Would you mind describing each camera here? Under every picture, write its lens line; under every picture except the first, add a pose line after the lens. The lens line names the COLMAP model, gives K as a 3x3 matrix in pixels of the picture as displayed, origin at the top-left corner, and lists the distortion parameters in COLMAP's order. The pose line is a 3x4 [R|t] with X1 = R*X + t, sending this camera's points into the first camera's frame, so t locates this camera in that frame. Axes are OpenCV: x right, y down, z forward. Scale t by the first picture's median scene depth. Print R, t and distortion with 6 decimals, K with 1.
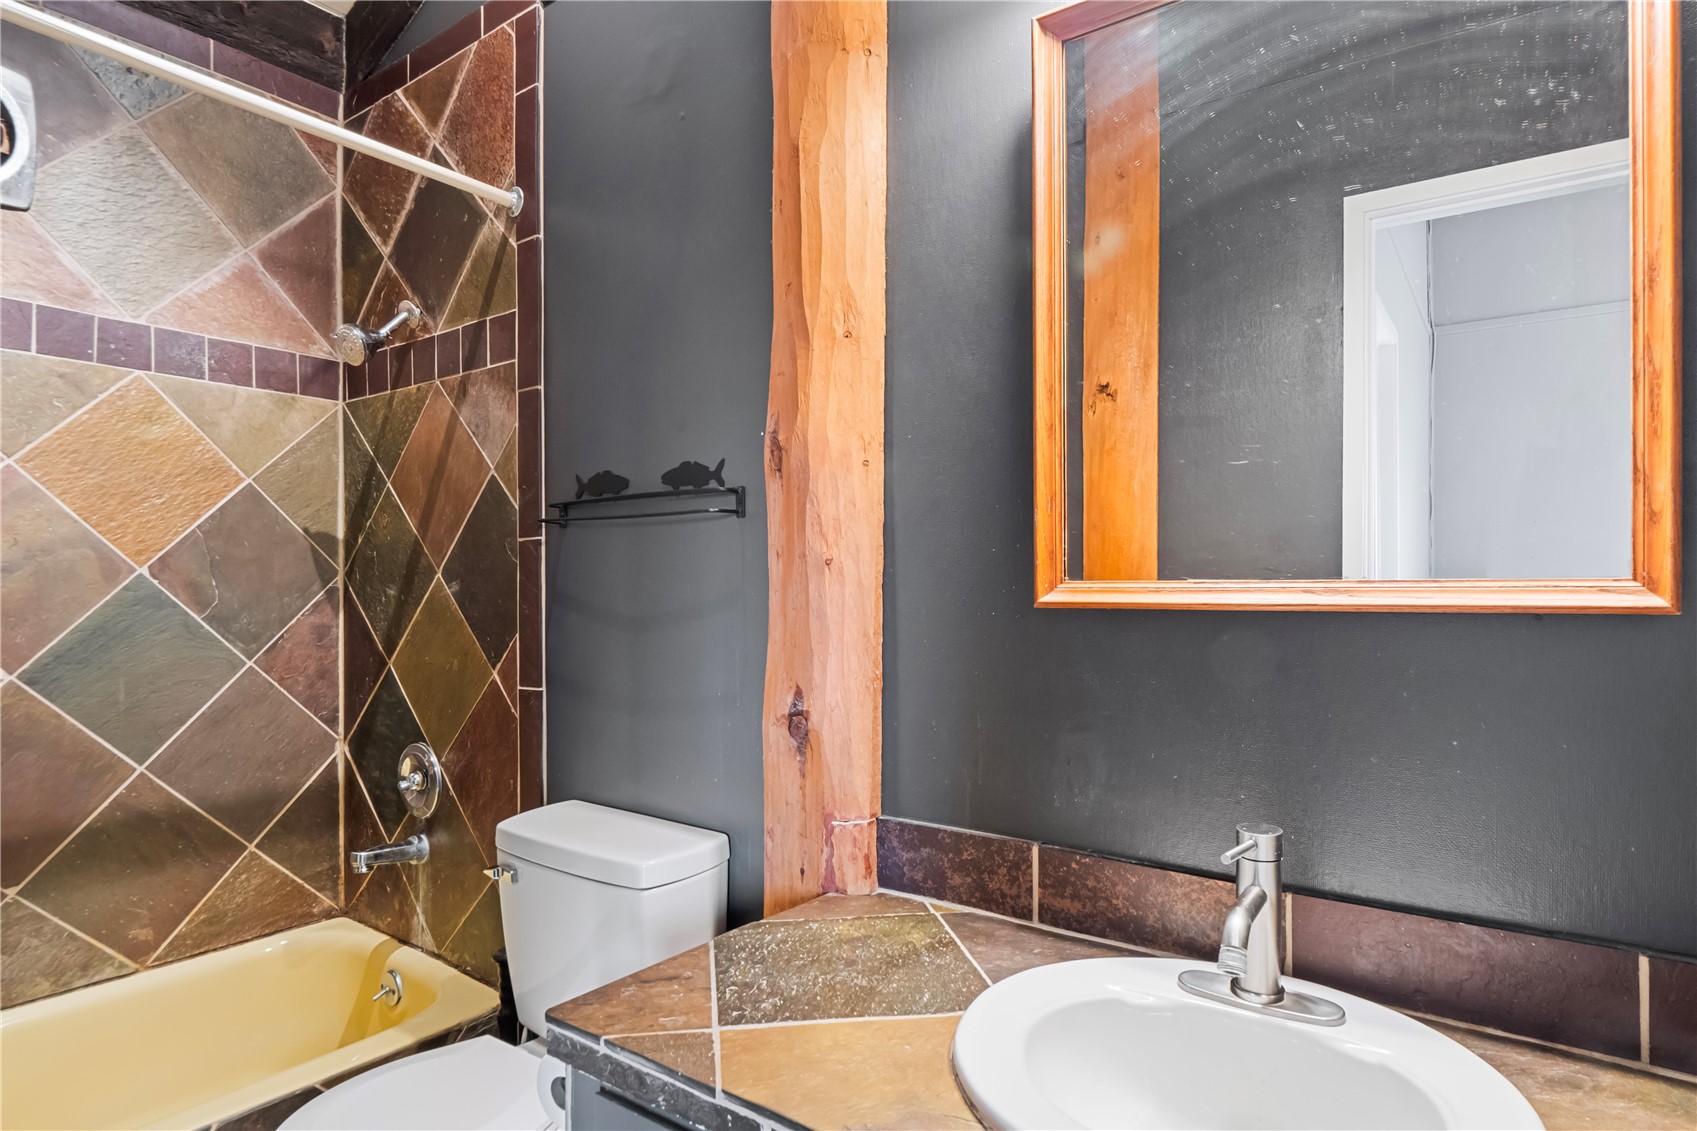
lens RADIAL K [[968.3, 0, 846.0], [0, 968.3, 615.1], [0, 0, 1]] dist [0.004689, 0.000064]
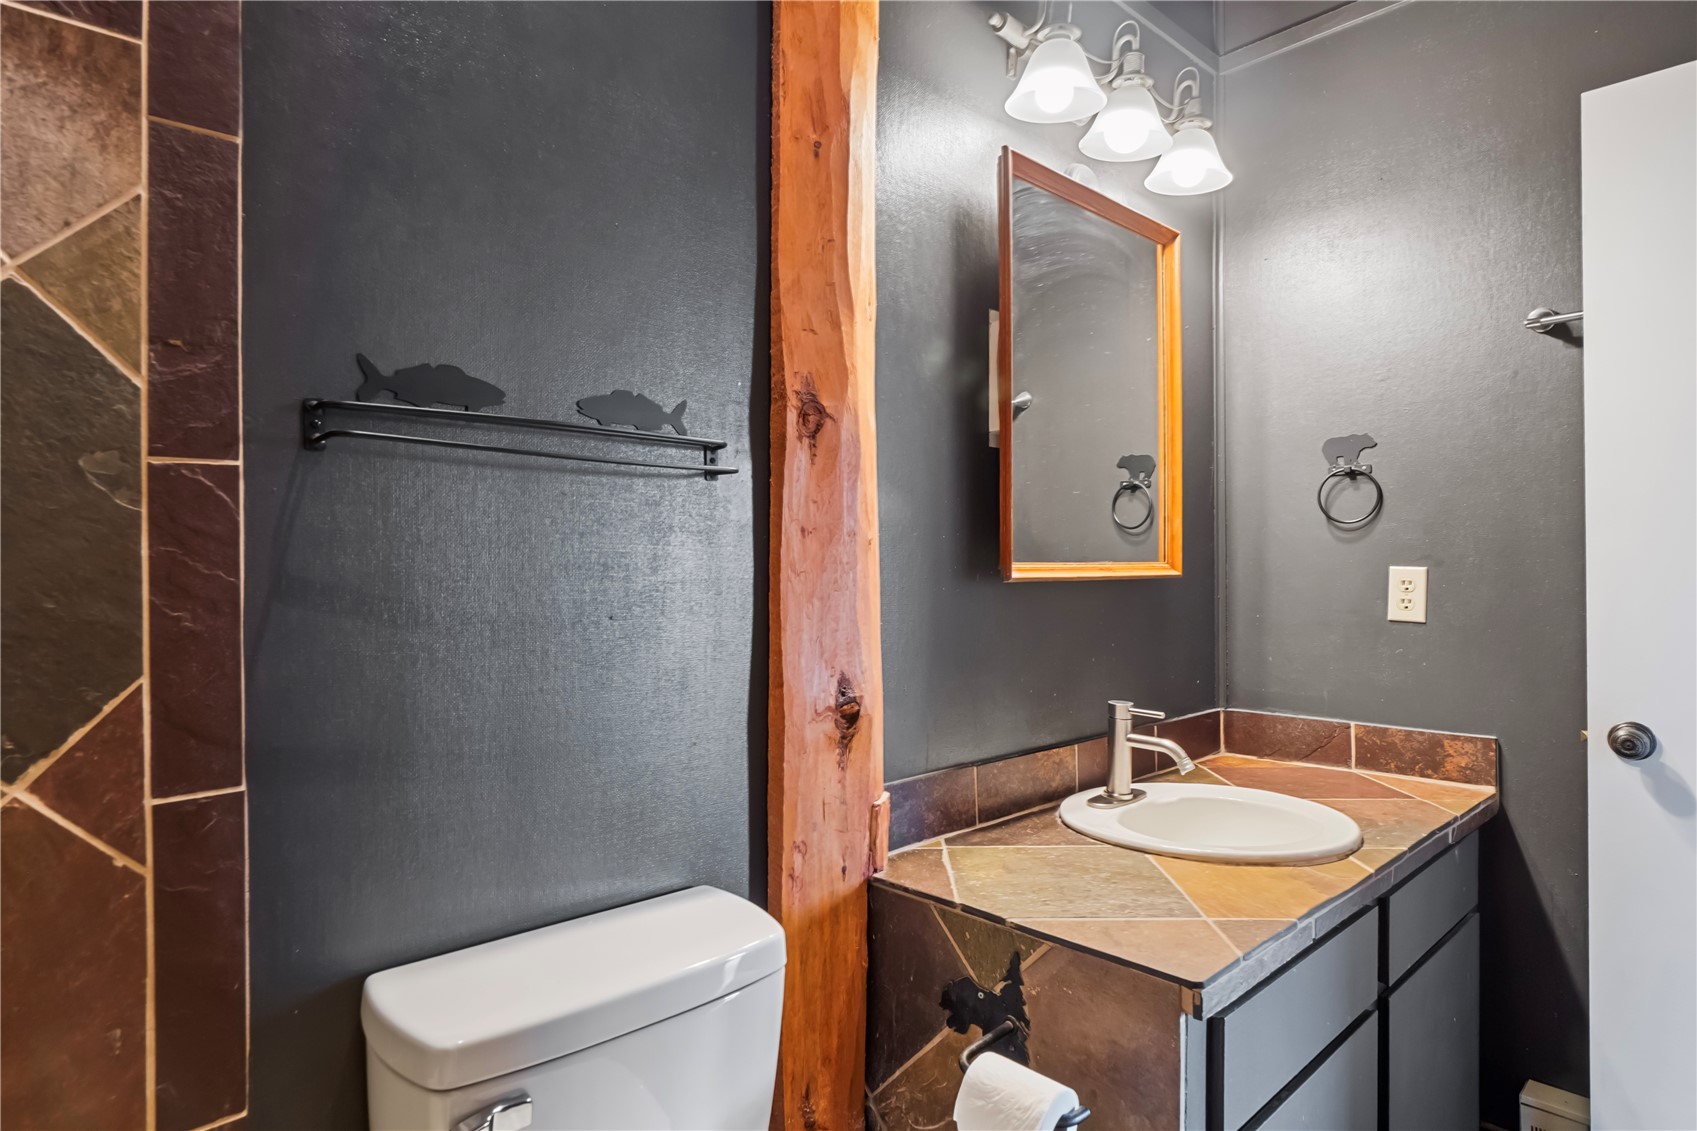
lens RADIAL K [[970.6, 0, 843.0], [0, 970.6, 572.5], [0, 0, 1]] dist [-0.002139, -0.001165]
pose [[0.148435, -0.011078, 0.988860, -0.868829], [0.027095, 0.999607, 0.007131, -0.027084], [-0.988551, 0.025735, 0.148677, 0.762280]]
